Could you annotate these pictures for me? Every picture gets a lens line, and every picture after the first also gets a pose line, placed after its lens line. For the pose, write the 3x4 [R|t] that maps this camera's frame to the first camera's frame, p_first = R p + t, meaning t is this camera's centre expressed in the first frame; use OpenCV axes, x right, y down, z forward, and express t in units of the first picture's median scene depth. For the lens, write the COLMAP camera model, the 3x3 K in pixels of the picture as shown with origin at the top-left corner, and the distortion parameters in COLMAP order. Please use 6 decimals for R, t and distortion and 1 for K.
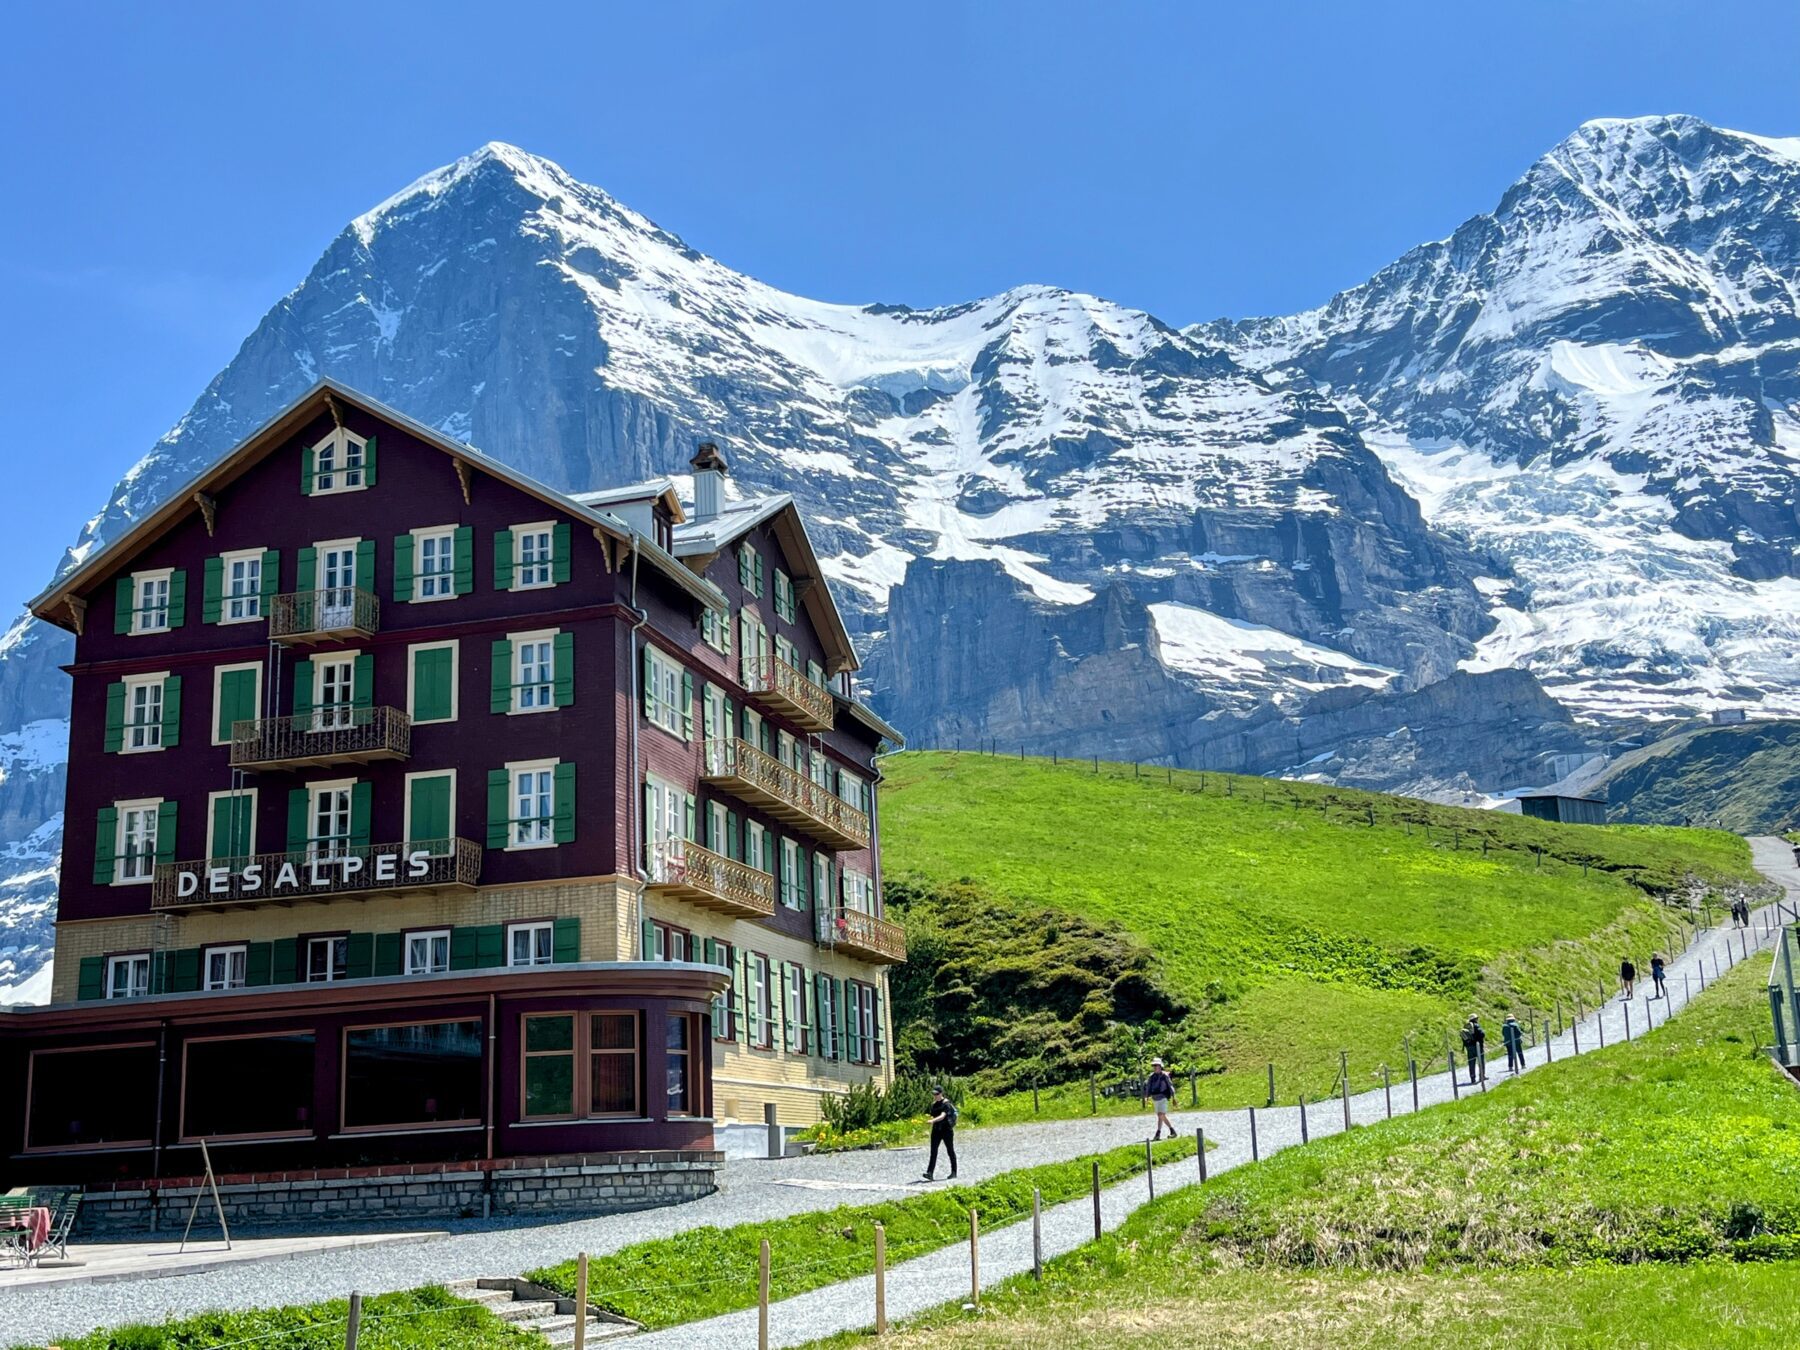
lens RADIAL K [[2009.6, 0, 895.9], [0, 2009.6, 659.4], [0, 0, 1]] dist [0.039052, 0.000000]
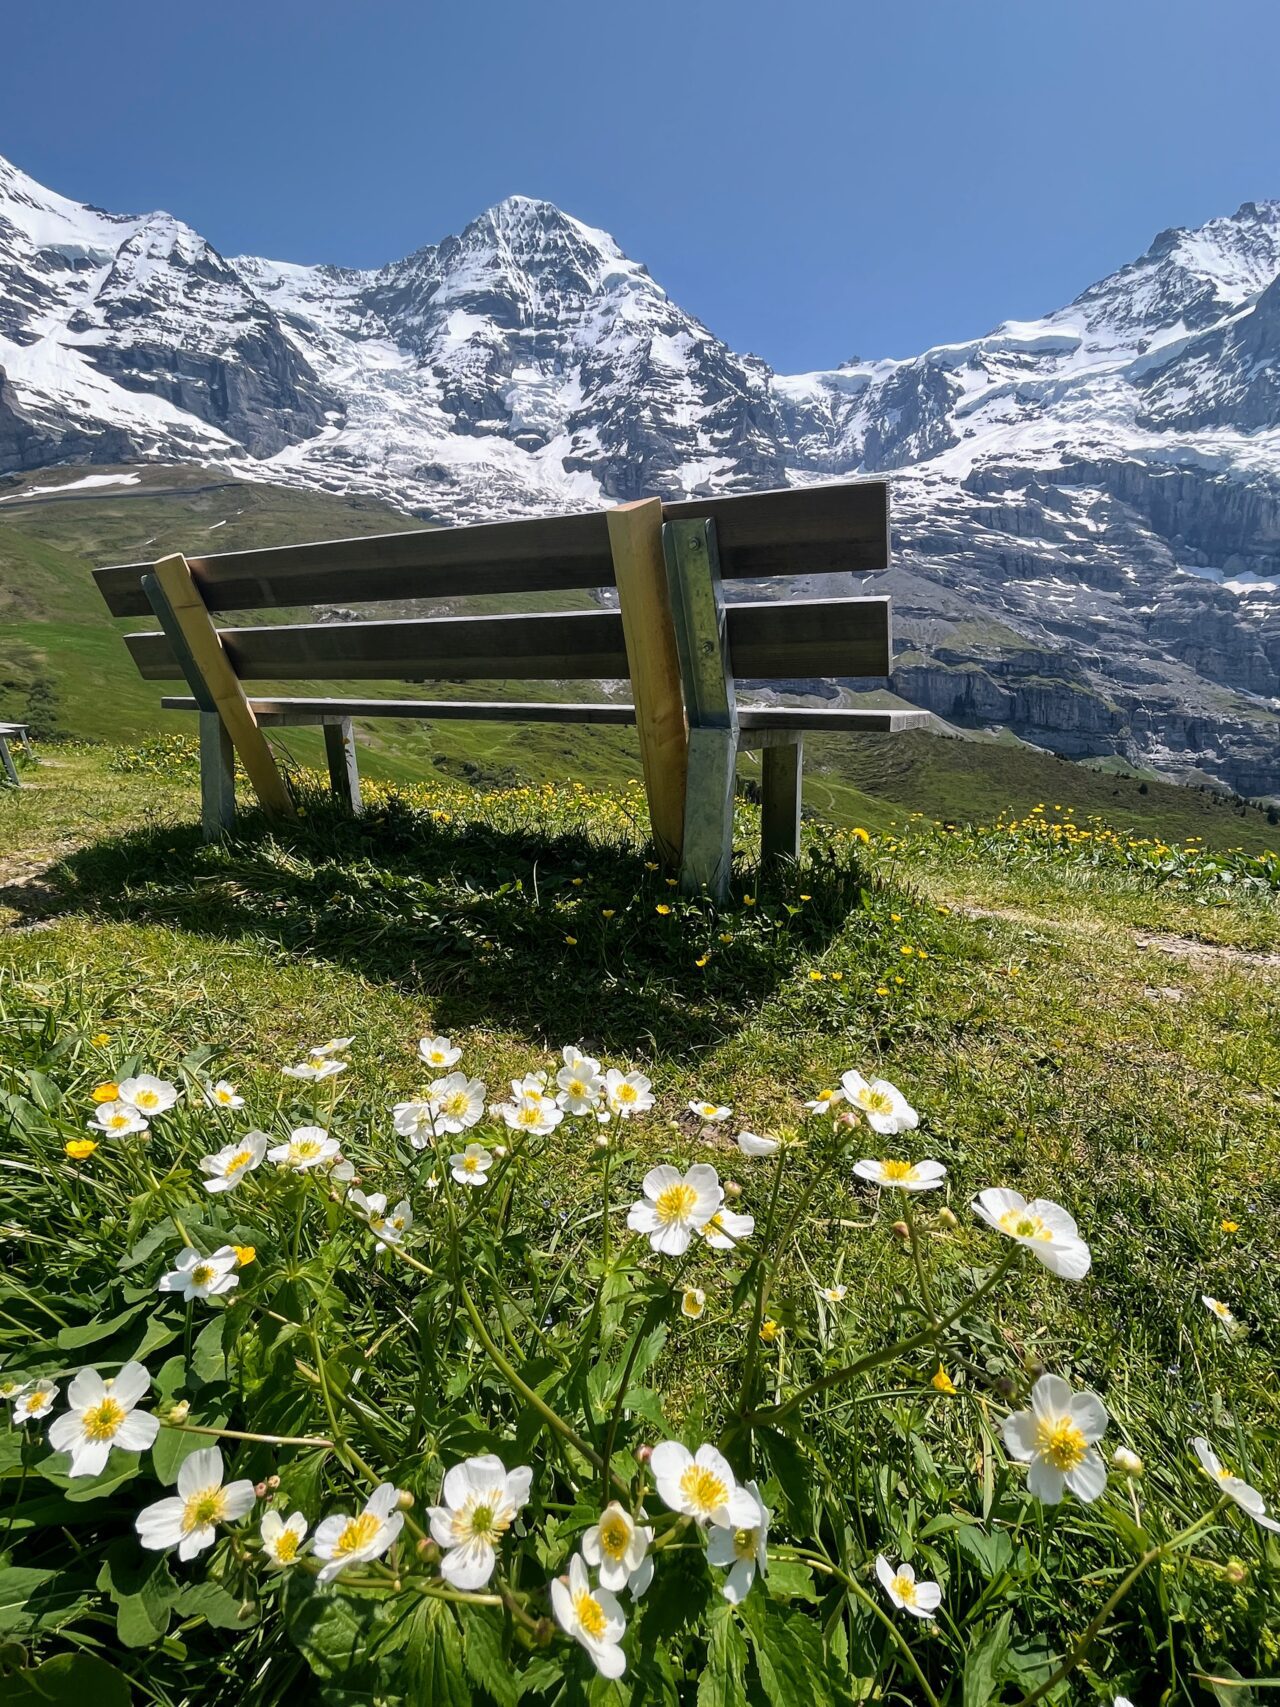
lens RADIAL K [[809.3, 0, 653.1], [0, 809.3, 862.2], [0, 0, 1]] dist [-0.003141, 0.000201]
pose [[0.953178, 0.022956, 0.301539, 0.324691], [-0.151670, 0.898930, 0.411000, -0.011277], [-0.261627, -0.437490, 0.860322, -0.092701]]
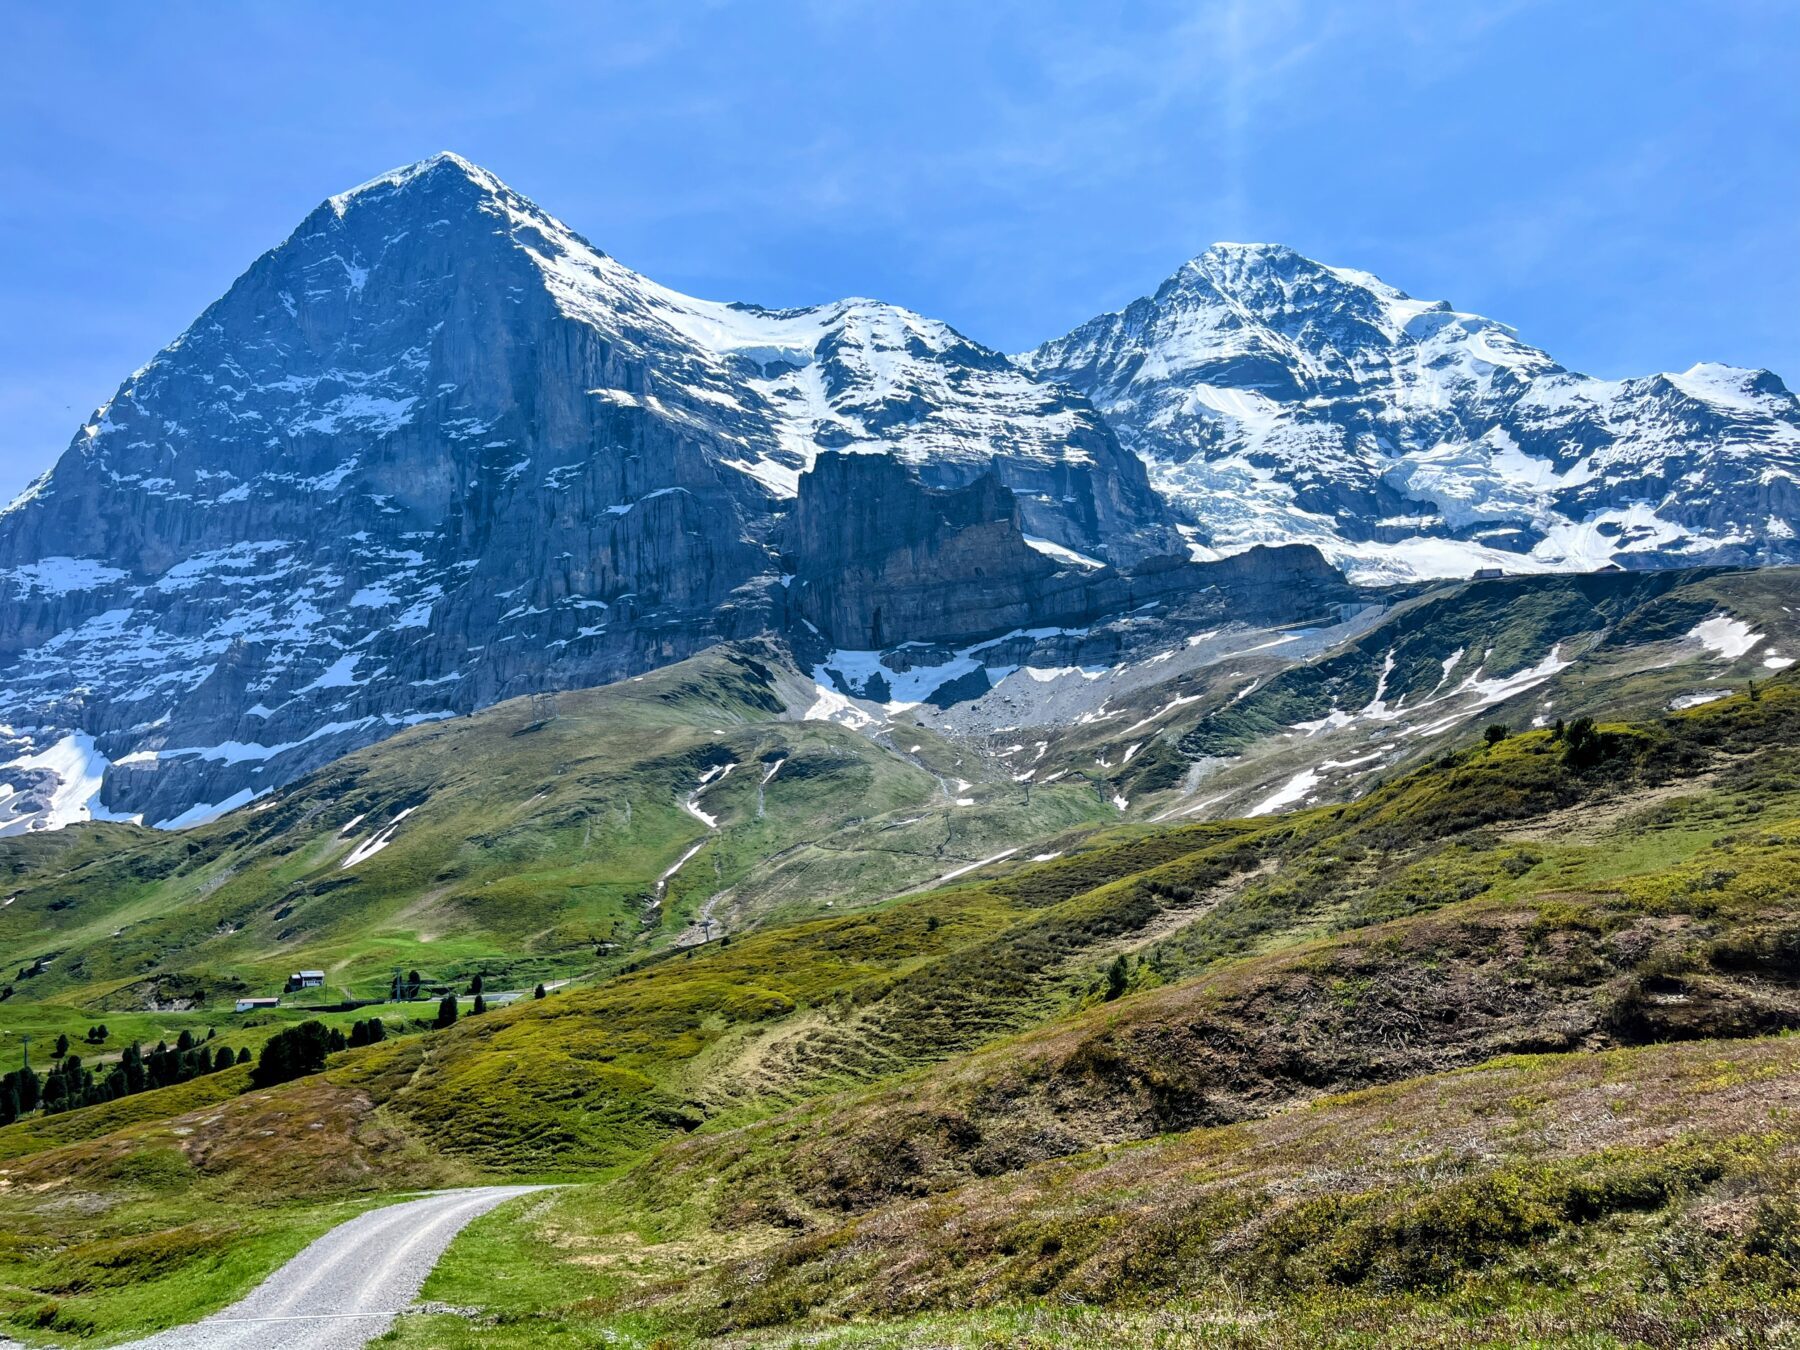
lens RADIAL K [[1351.3, 0, 883.4], [0, 1351.3, 671.0], [0, 0, 1]] dist [0.057263, -0.075738]
pose [[0.982174, 0.064662, 0.176500, -0.066925], [-0.070878, 0.997059, 0.029140, 0.043701], [-0.174097, -0.041131, 0.983869, 0.075978]]
